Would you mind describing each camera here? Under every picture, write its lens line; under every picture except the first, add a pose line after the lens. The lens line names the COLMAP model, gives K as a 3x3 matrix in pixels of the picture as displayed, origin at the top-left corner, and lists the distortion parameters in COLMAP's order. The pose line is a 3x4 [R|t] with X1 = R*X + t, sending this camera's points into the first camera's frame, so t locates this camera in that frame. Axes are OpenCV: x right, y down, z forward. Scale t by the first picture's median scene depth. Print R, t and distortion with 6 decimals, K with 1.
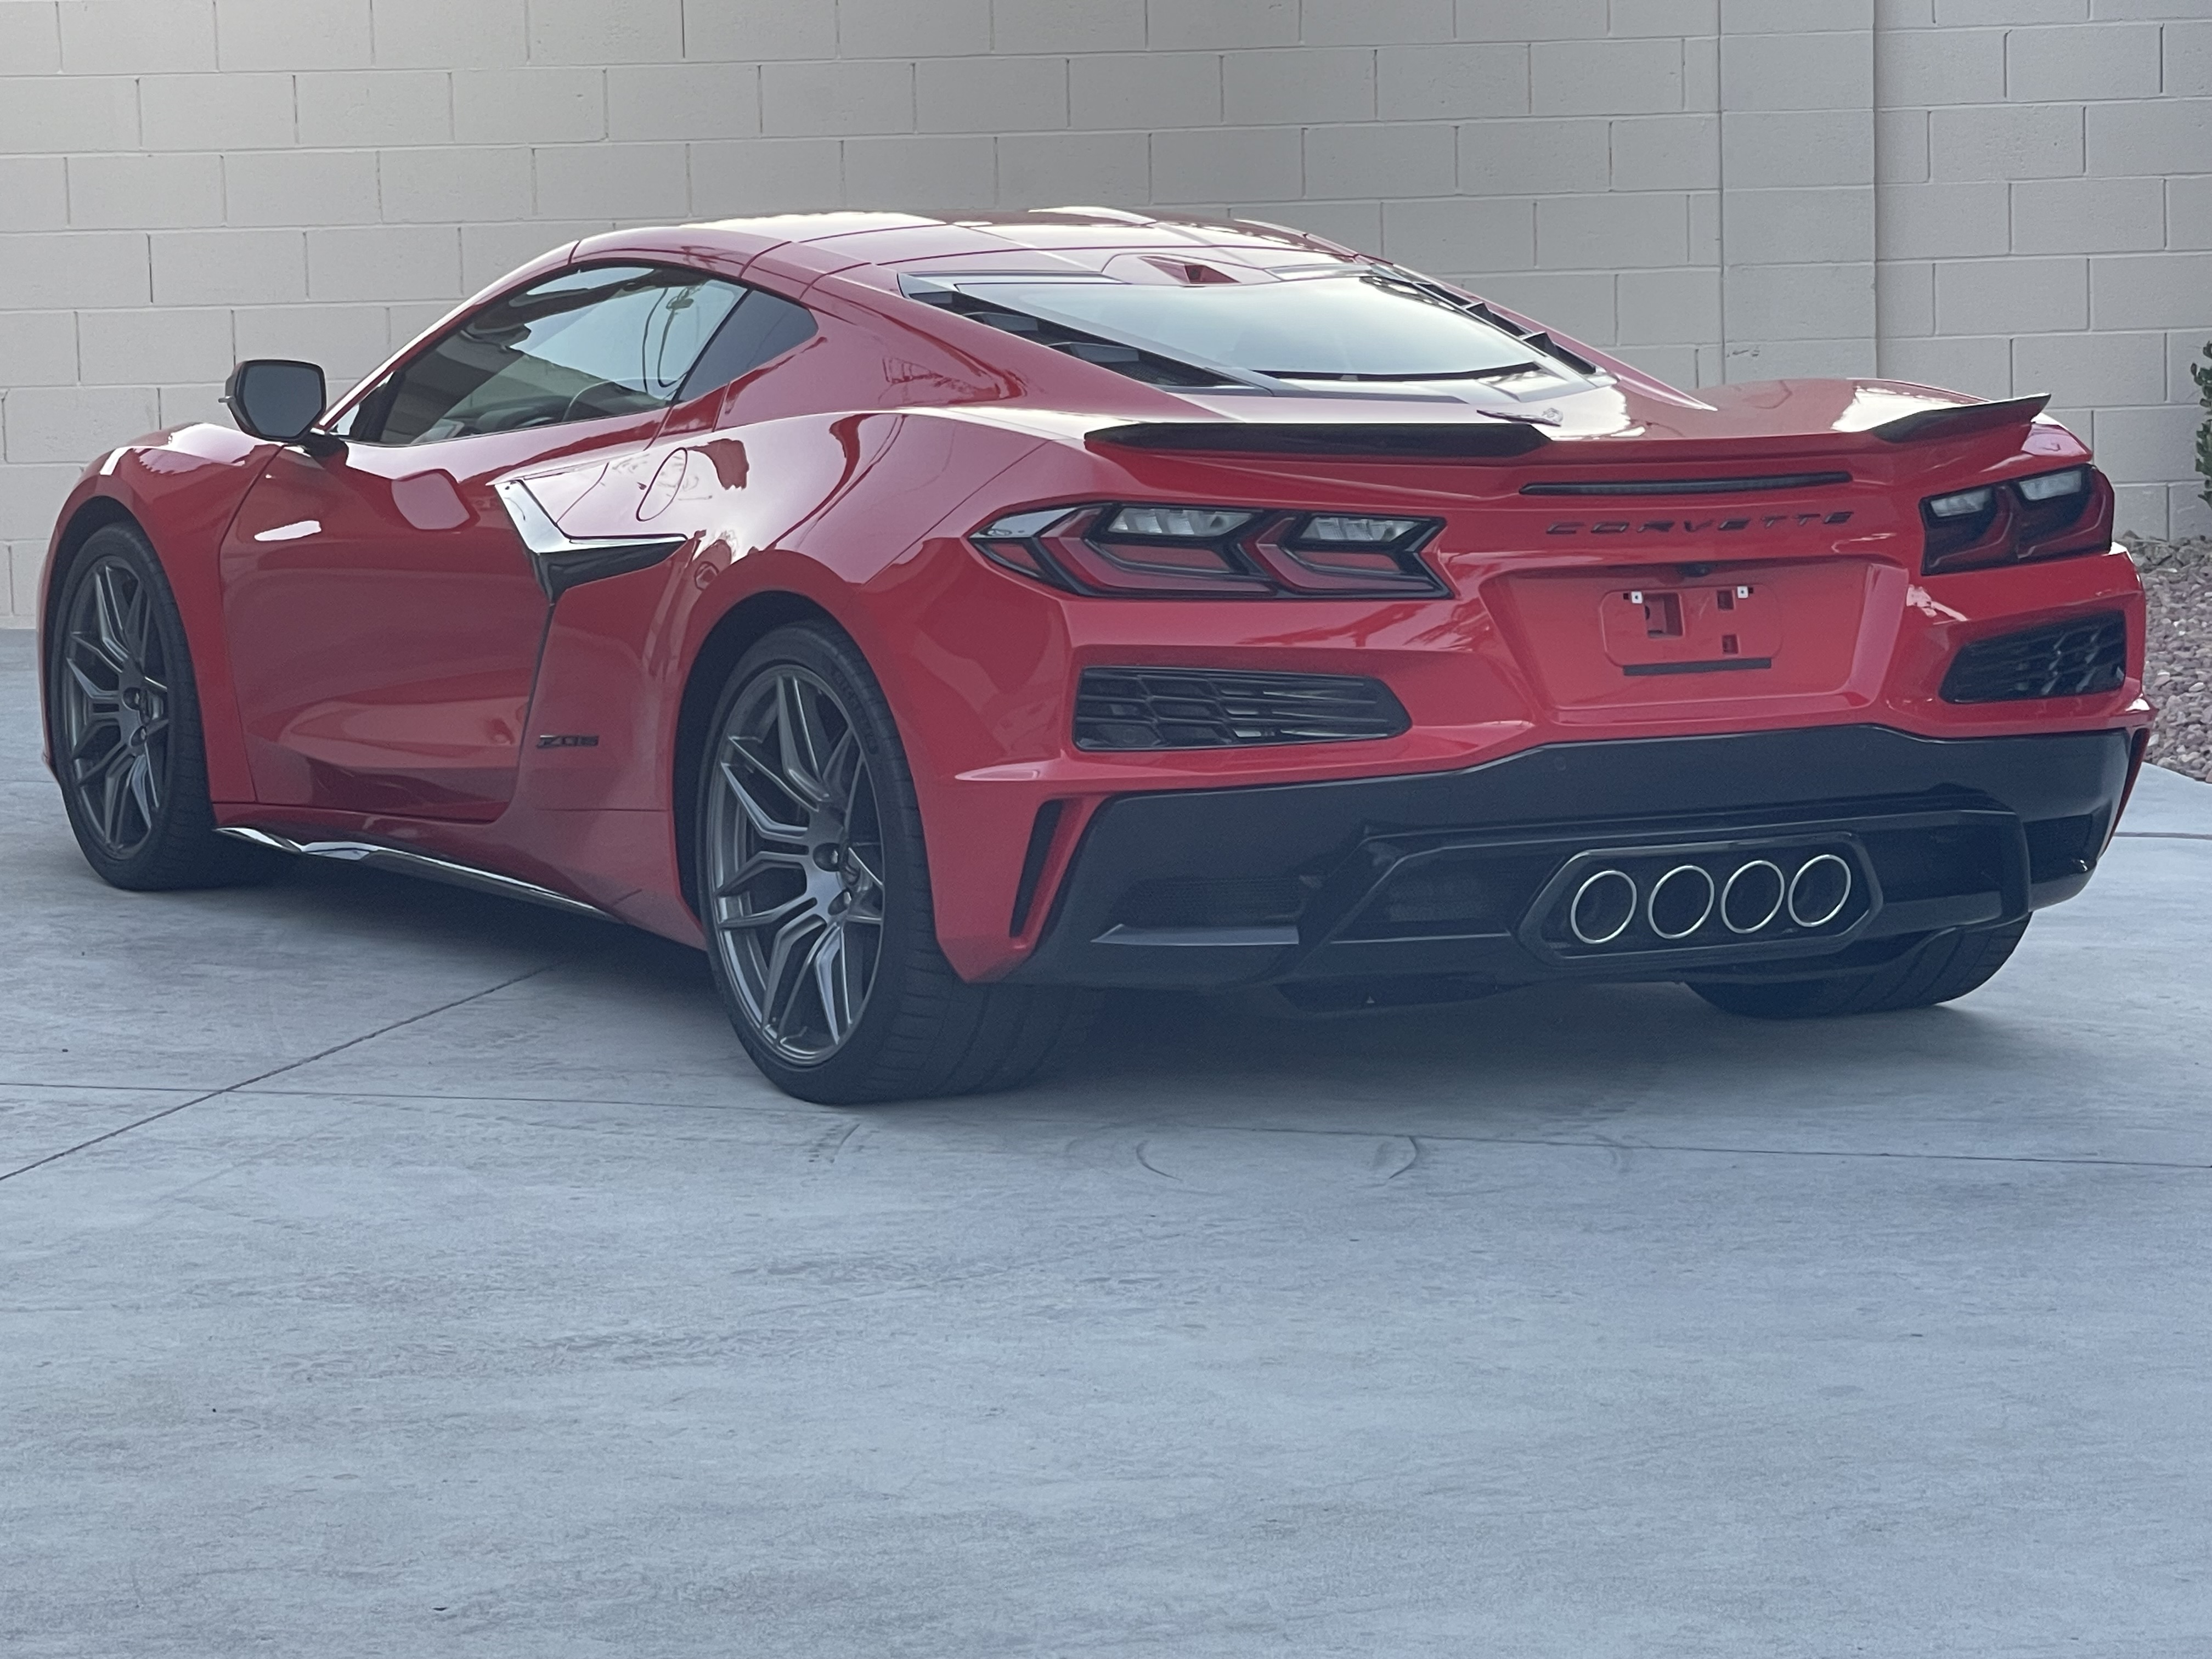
lens RADIAL K [[6197.1, 0, 1106.0], [0, 6197.1, 829.5], [0, 0, 1]] dist [0.071815, 1.576878]
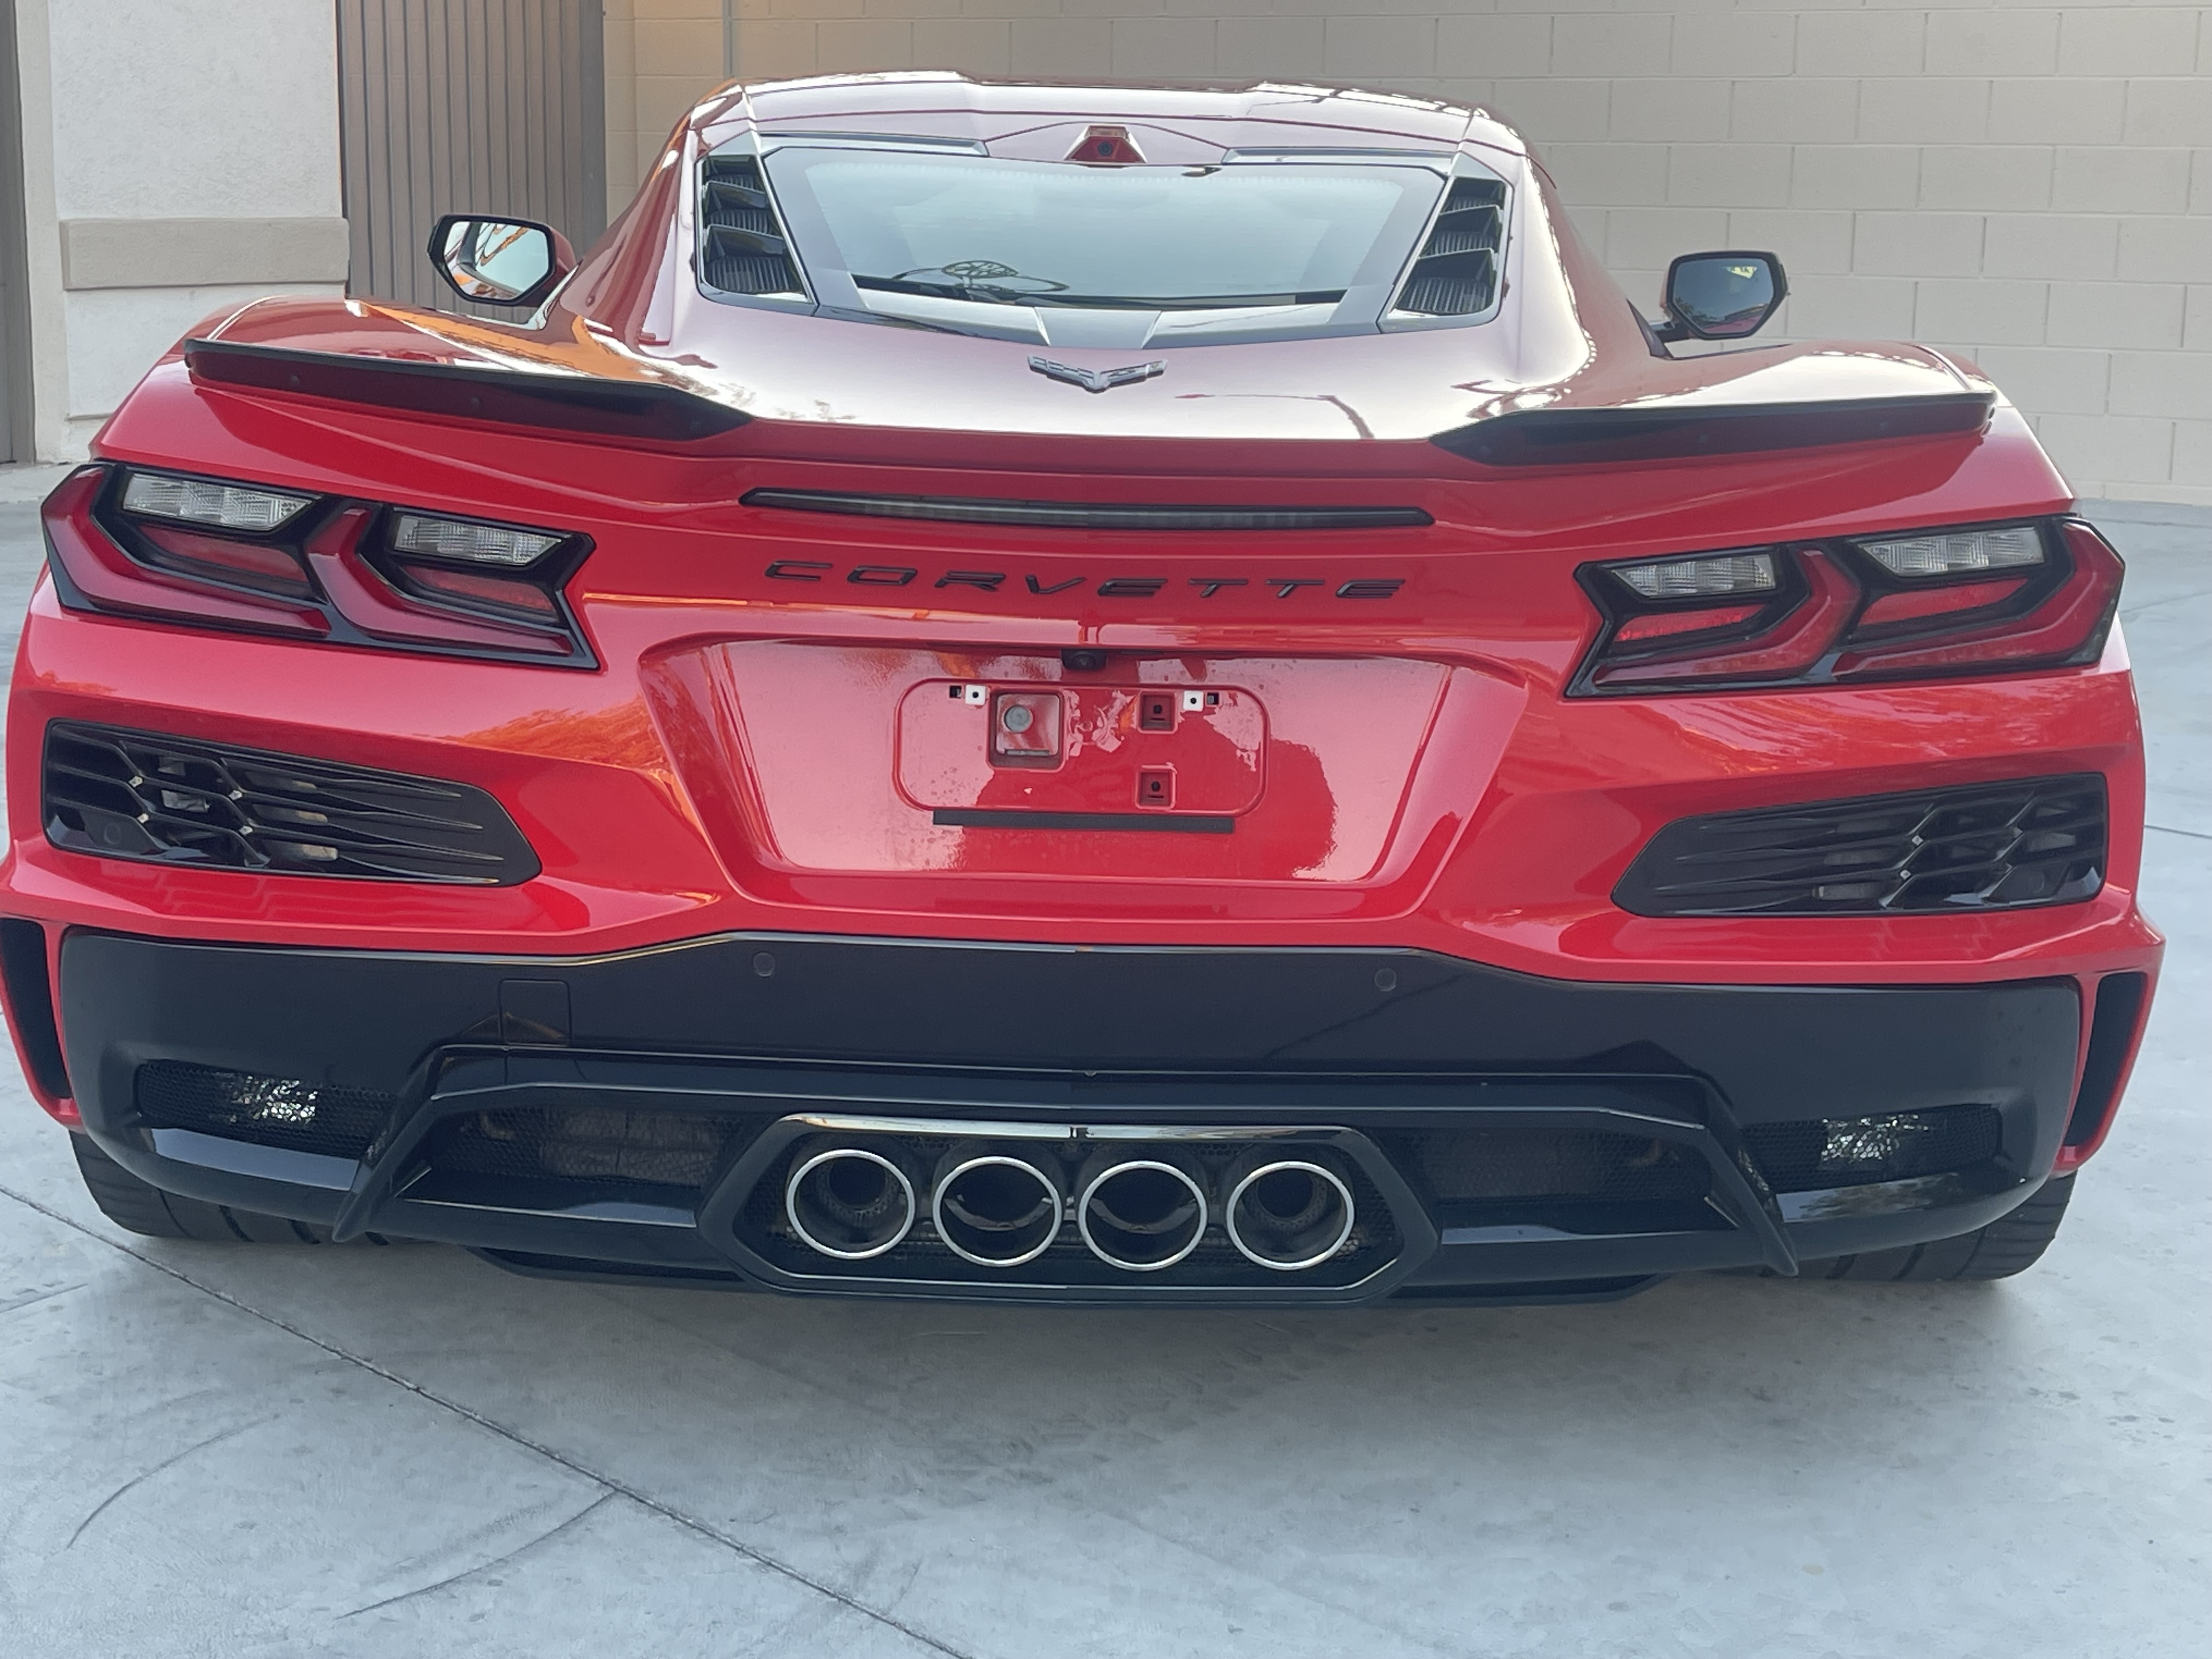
lens RADIAL K [[3258.7, 0, 1106.0], [0, 3258.7, 829.5], [0, 0, 1]] dist [0.052082, 0.027049]
pose [[0.876613, 0.133645, -0.462265, 0.228322], [-0.087691, 0.988940, 0.119620, -0.059561], [0.473139, -0.064324, 0.878637, 0.695438]]
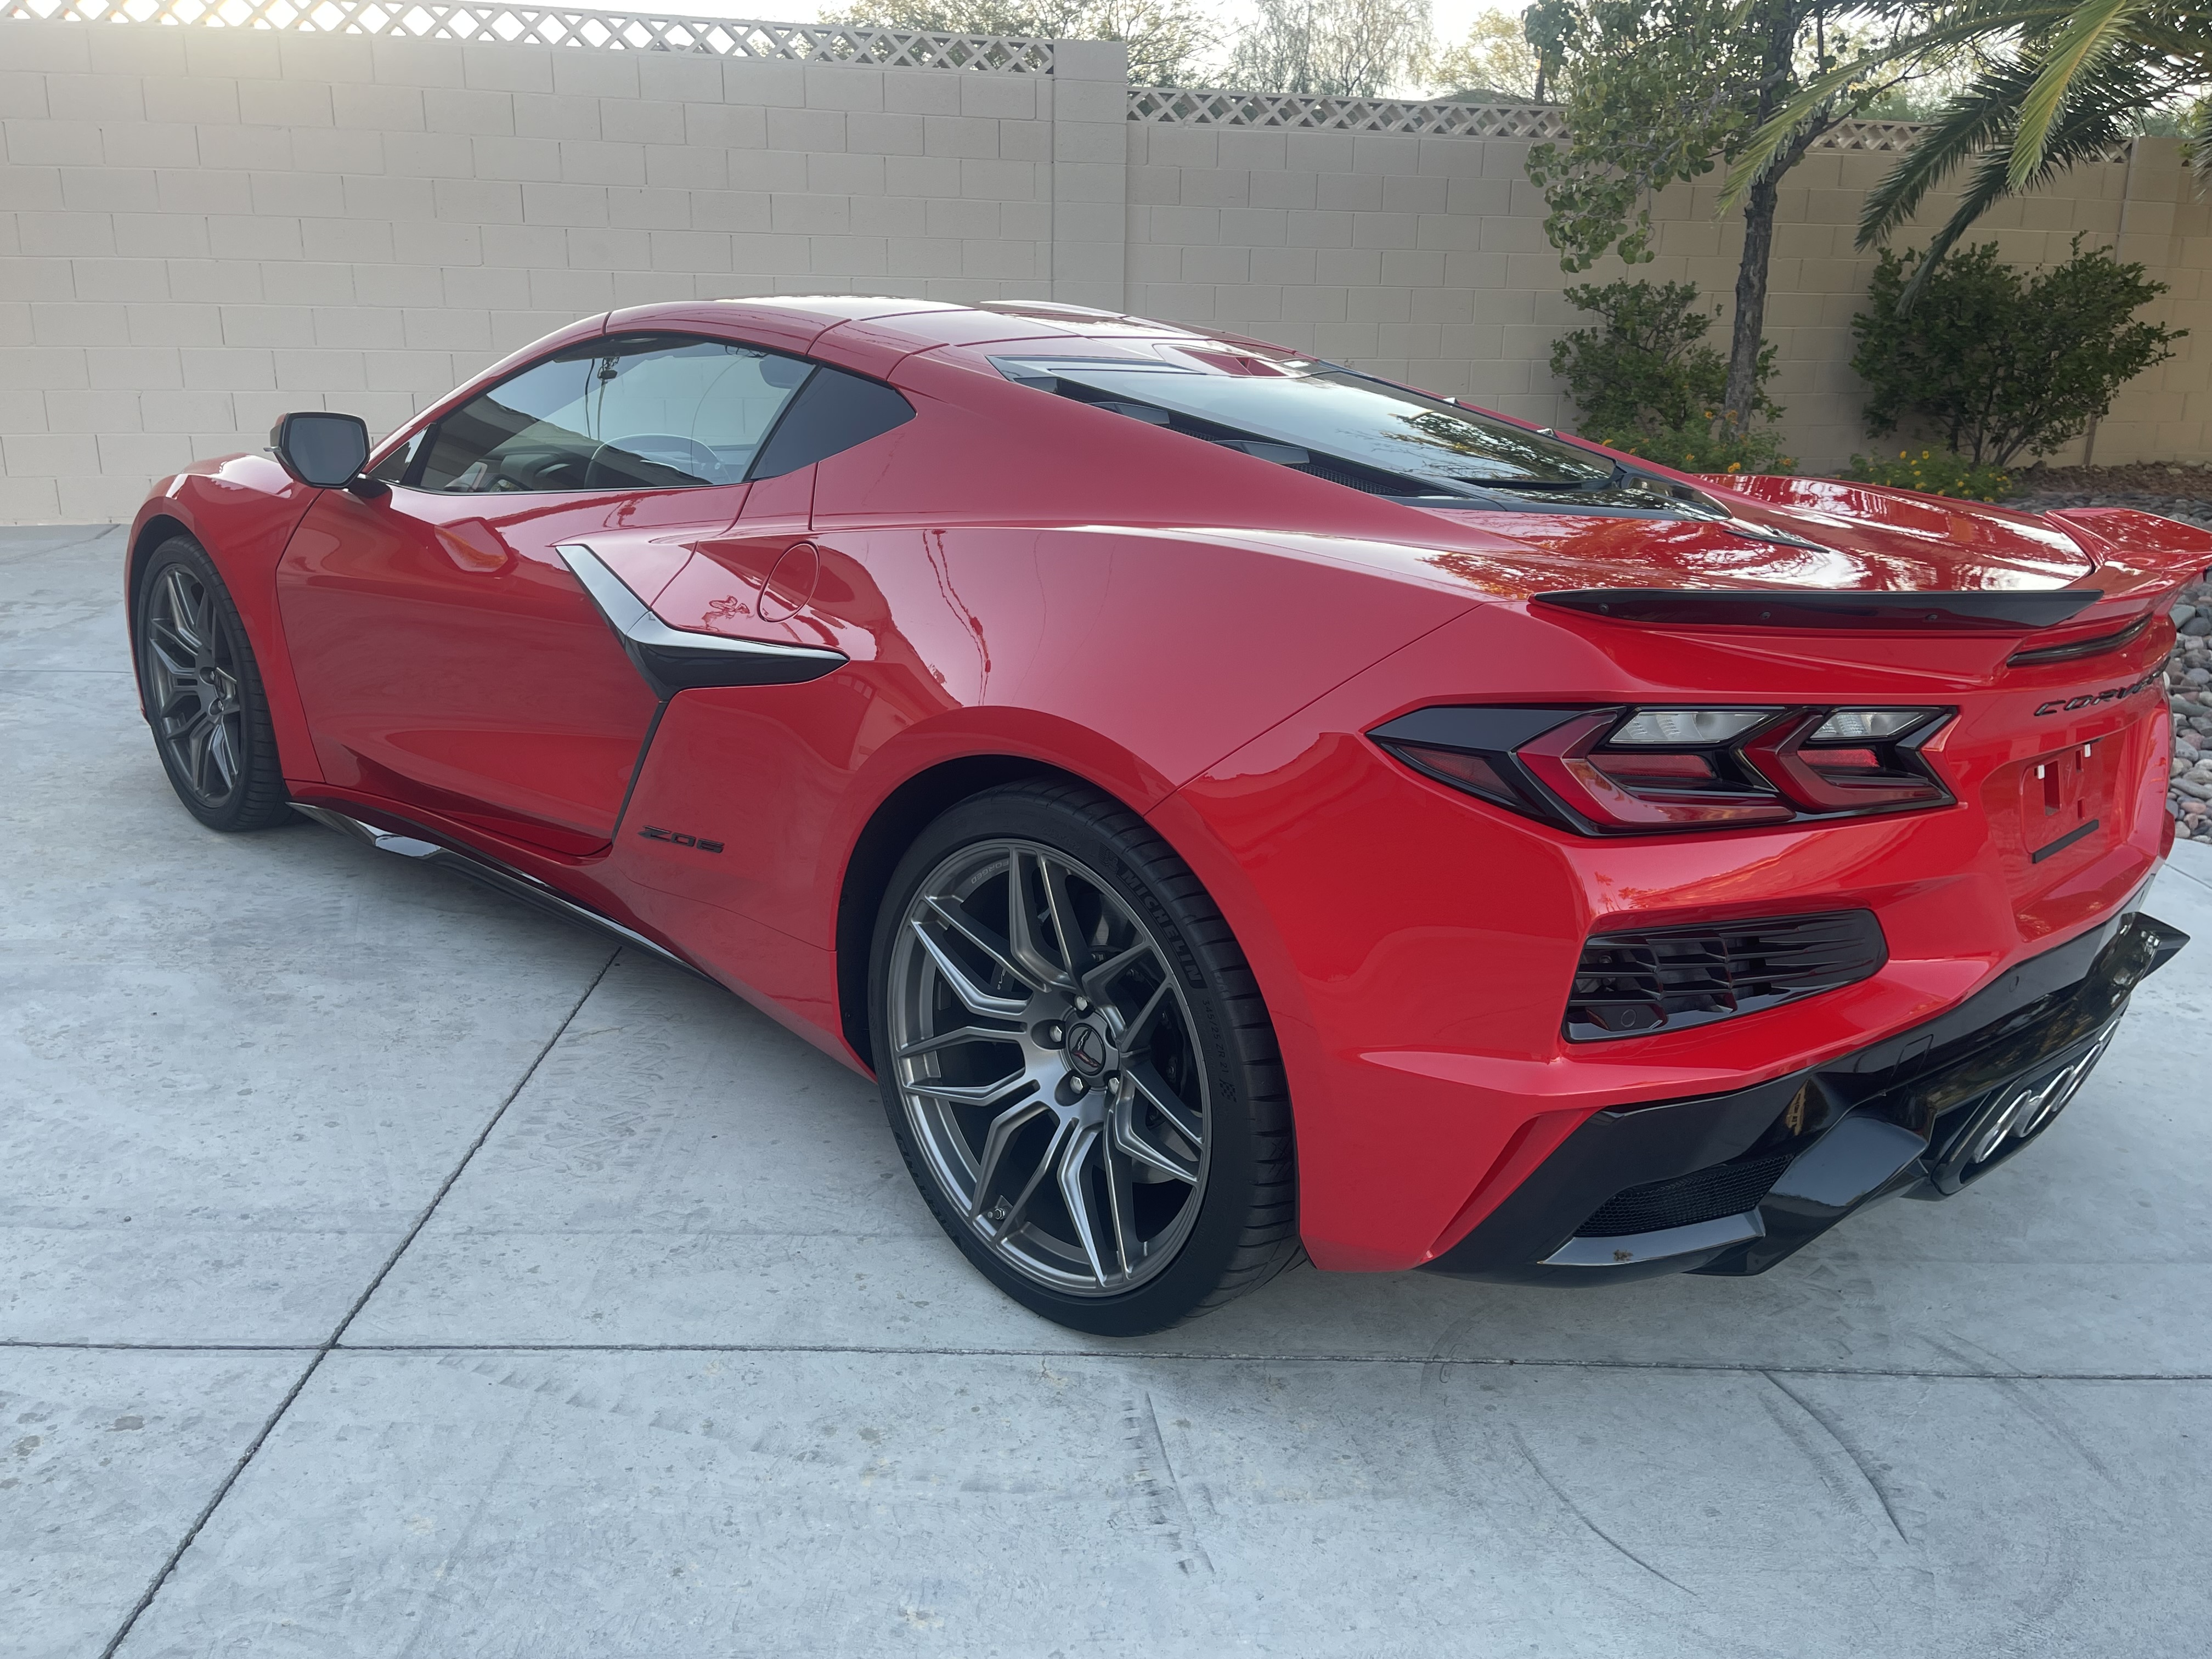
lens RADIAL K [[1748.7, 0, 1106.0], [0, 1748.7, 829.5], [0, 0, 1]] dist [0.030376, -0.004280]
pose [[0.958444, -0.040154, 0.282441, -0.105897], [-0.009447, 0.985034, 0.172099, -0.067271], [-0.285124, -0.167615, 0.943721, 0.759553]]
